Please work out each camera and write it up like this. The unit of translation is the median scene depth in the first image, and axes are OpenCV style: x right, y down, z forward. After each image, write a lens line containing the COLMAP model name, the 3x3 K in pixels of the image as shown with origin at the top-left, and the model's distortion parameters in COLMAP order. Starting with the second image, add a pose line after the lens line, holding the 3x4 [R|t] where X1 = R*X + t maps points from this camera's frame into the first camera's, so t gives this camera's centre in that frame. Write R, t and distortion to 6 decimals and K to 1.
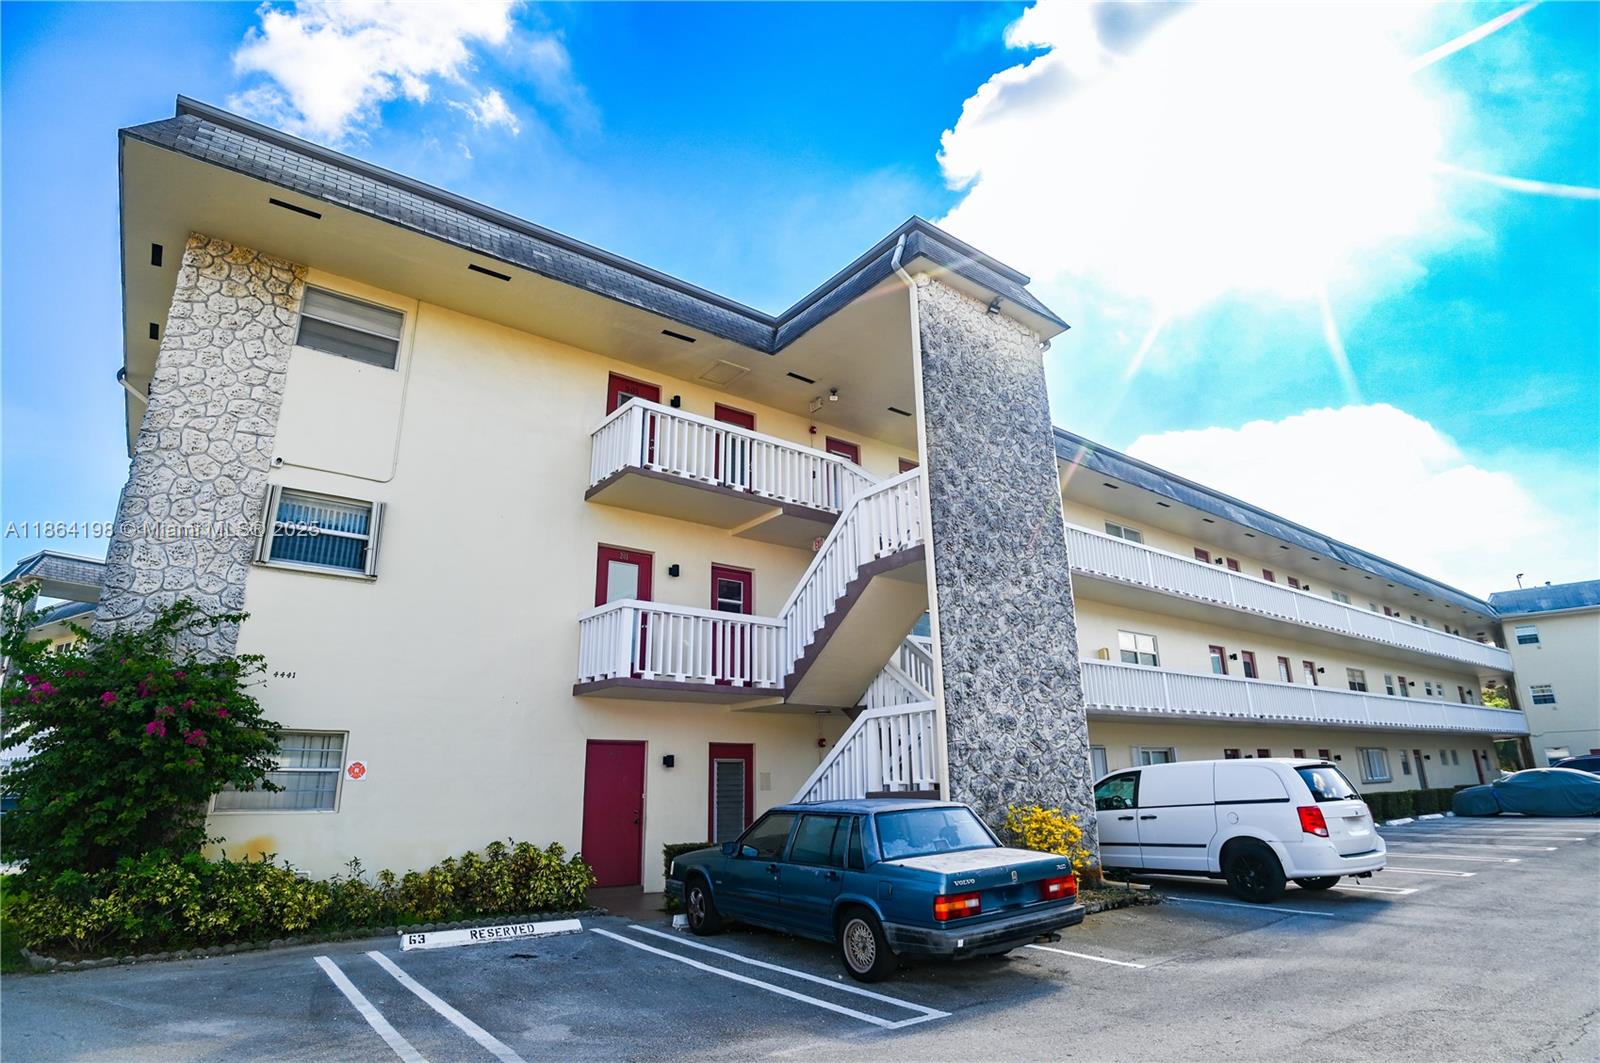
lens RADIAL K [[798.4, 0, 800.0], [0, 798.4, 531.5], [0, 0, 1]] dist [-0.077633, 0.026946]
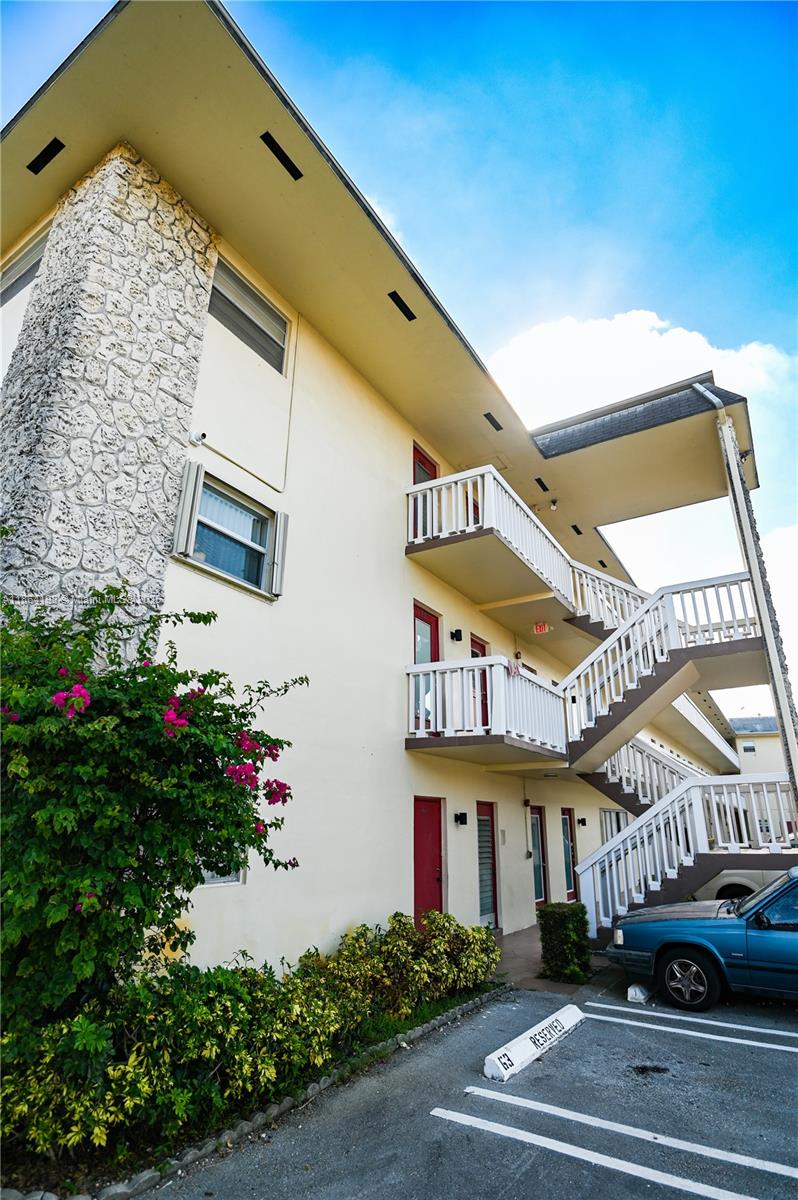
lens RADIAL K [[598.8, 0, 399.0], [0, 598.8, 600.0], [0, 0, 1]] dist [-0.077633, 0.026946]
pose [[0.945098, 0.145163, 0.292776, -0.625806], [-0.129730, 0.988963, -0.071567, 0.093228], [-0.299933, 0.029656, 0.953499, 0.350434]]
